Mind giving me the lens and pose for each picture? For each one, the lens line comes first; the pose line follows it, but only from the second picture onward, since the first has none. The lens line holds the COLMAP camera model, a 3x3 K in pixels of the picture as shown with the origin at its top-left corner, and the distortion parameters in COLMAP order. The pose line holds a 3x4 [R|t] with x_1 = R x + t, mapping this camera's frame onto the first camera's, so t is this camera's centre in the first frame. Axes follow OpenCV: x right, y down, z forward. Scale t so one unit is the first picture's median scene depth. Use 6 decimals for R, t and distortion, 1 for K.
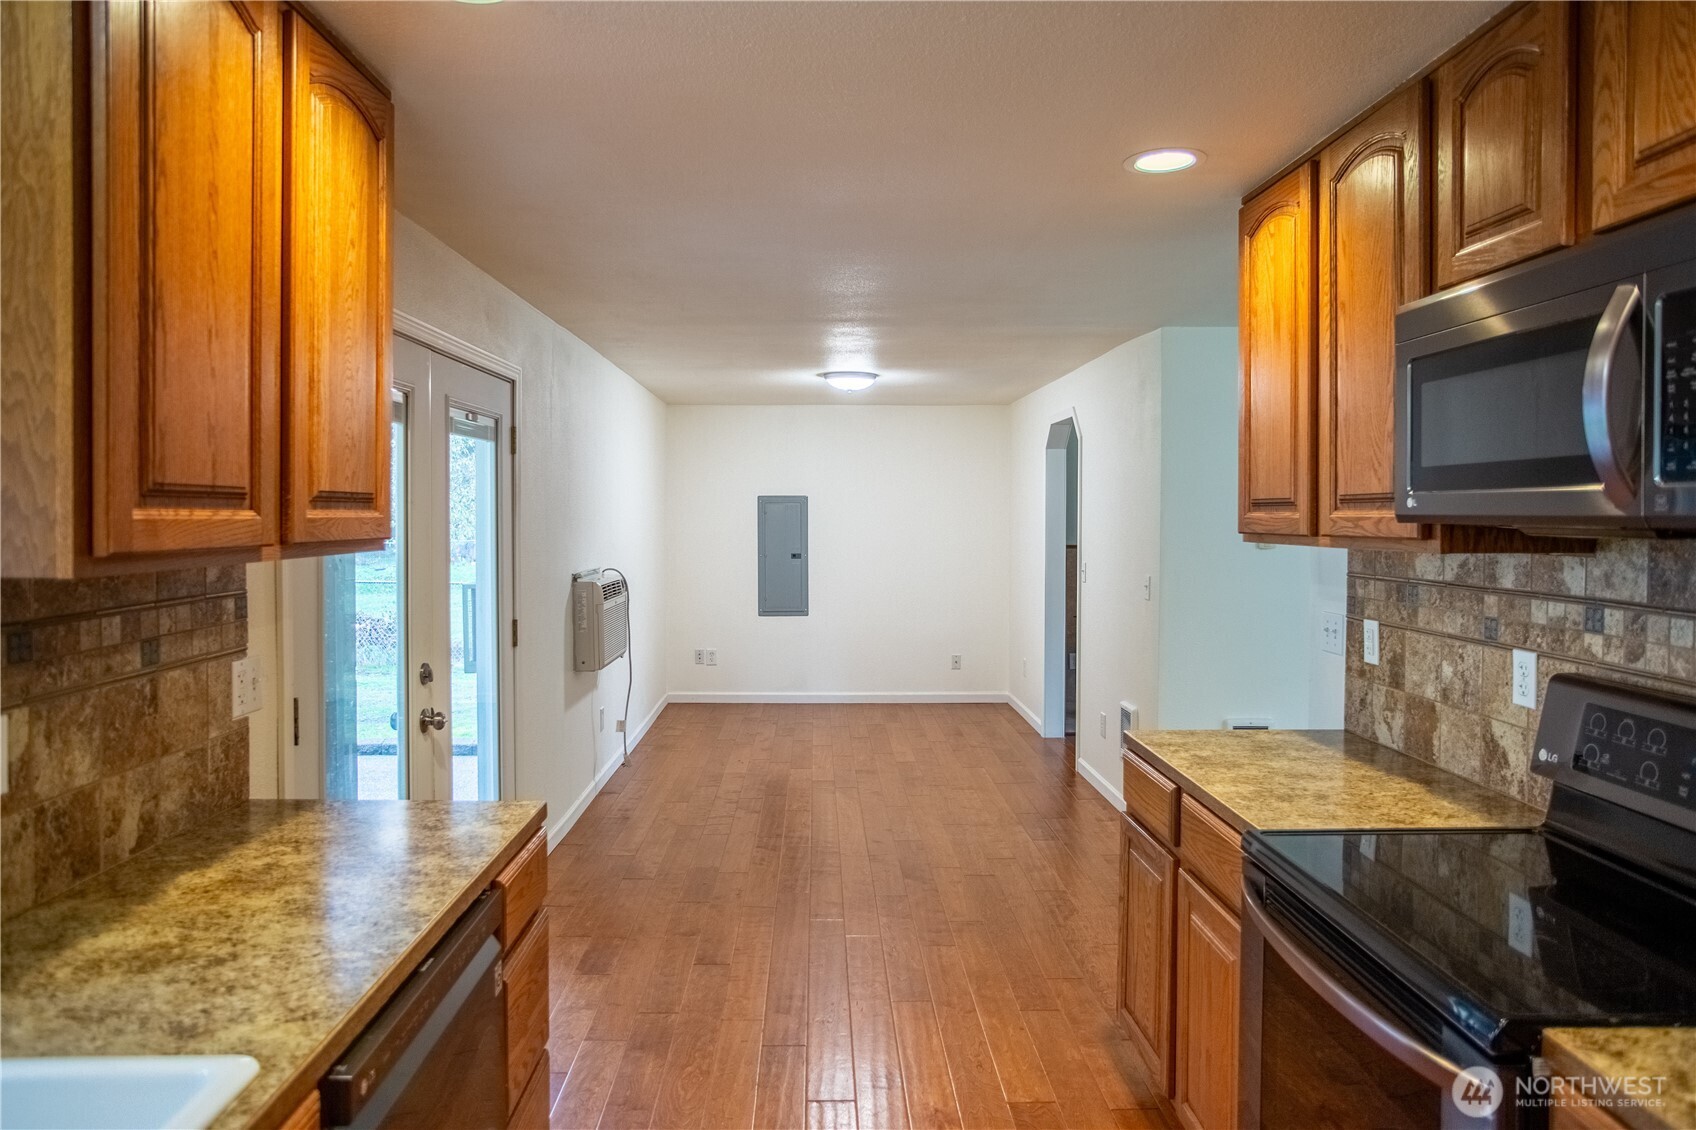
lens RADIAL K [[1118.0, 0, 837.9], [0, 1118.0, 510.1], [0, 0, 1]] dist [0.003509, 0.001188]
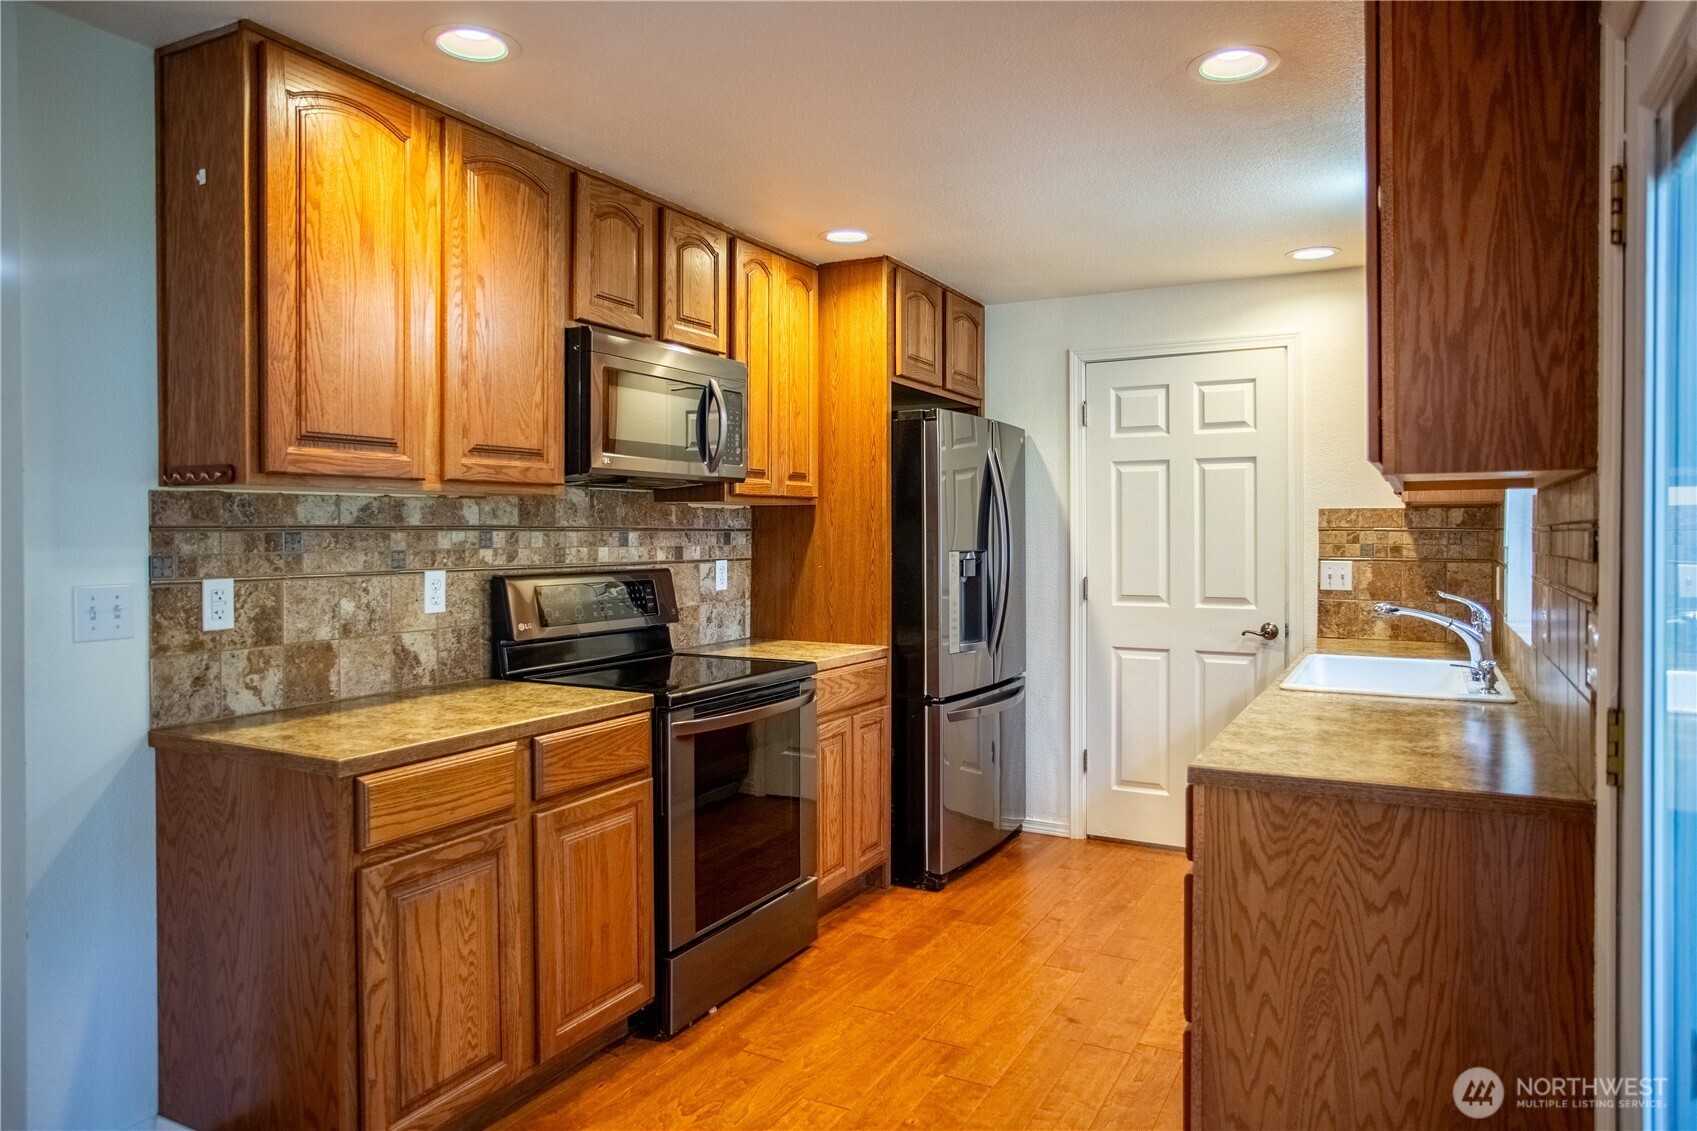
lens RADIAL K [[1118.6, 0, 846.6], [0, 1118.6, 558.0], [0, 0, 1]] dist [0.003509, 0.001188]
pose [[-0.872849, -0.008421, 0.487918, -0.435846], [0.003859, 0.999701, 0.024158, 0.076670], [-0.487975, 0.022969, -0.872555, 1.827608]]
